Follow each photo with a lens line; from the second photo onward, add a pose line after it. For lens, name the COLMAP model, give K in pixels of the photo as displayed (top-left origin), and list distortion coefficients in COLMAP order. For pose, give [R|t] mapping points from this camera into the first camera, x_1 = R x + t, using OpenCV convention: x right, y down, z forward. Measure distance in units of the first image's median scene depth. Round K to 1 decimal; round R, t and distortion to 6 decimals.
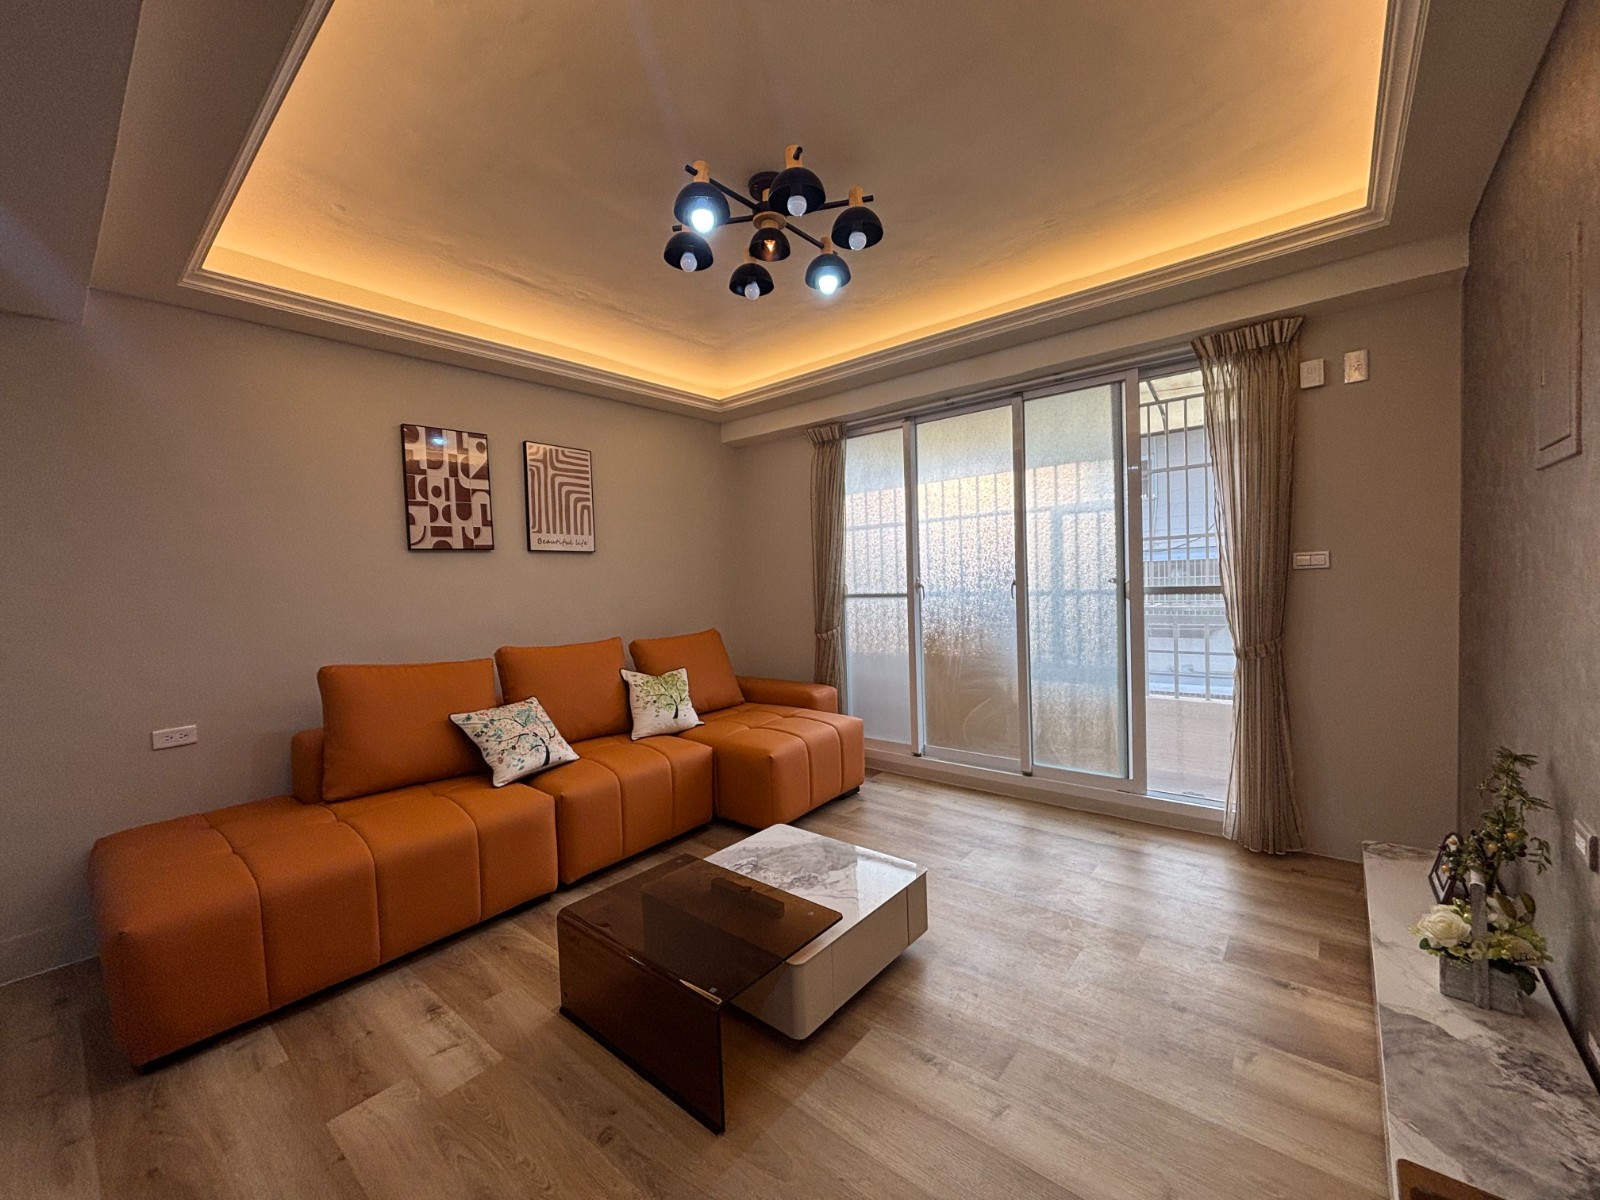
lens RADIAL K [[643.4, 0, 794.4], [0, 643.4, 604.6], [0, 0, 1]] dist [0.001971, 0.000187]
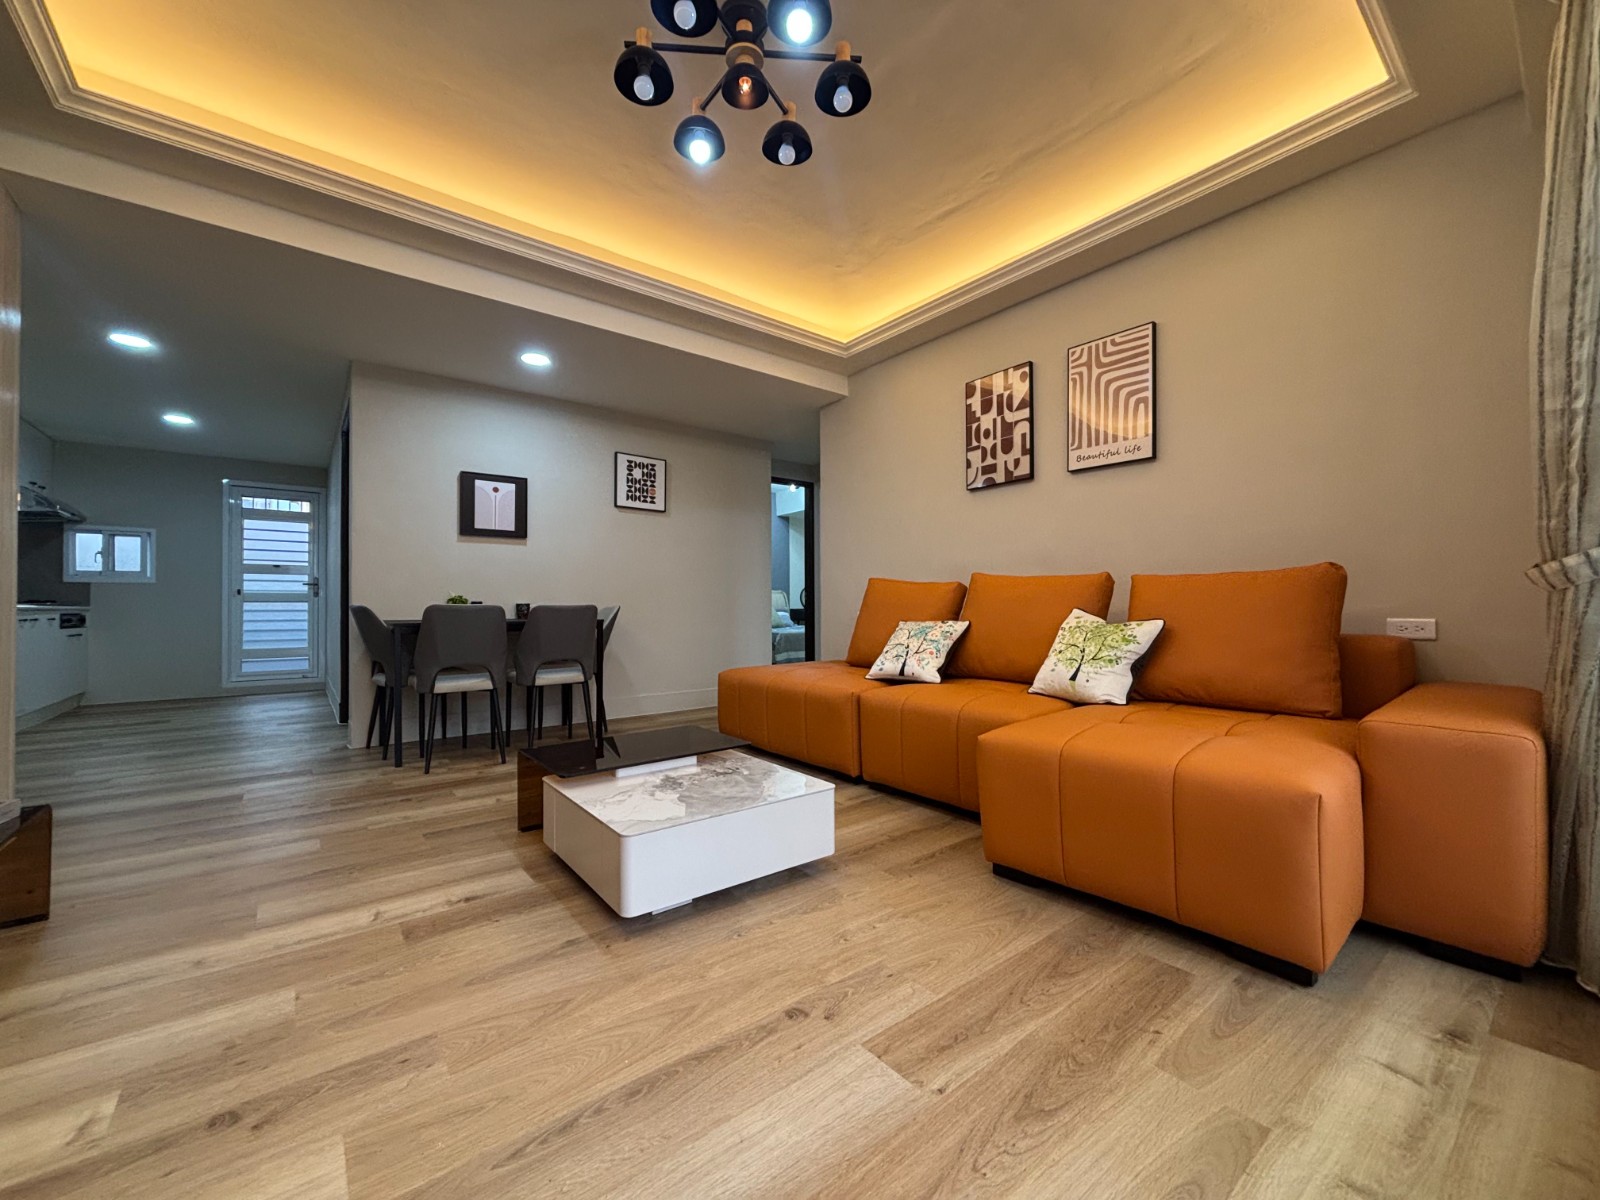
lens RADIAL K [[643.4, 0, 796.6], [0, 643.4, 601.1], [0, 0, 1]] dist [0.001971, 0.000187]
pose [[-0.209121, 0.025579, -0.977555, 0.579565], [-0.033523, 0.998883, 0.033308, 0.082716], [0.977315, 0.039736, -0.208030, 0.893621]]
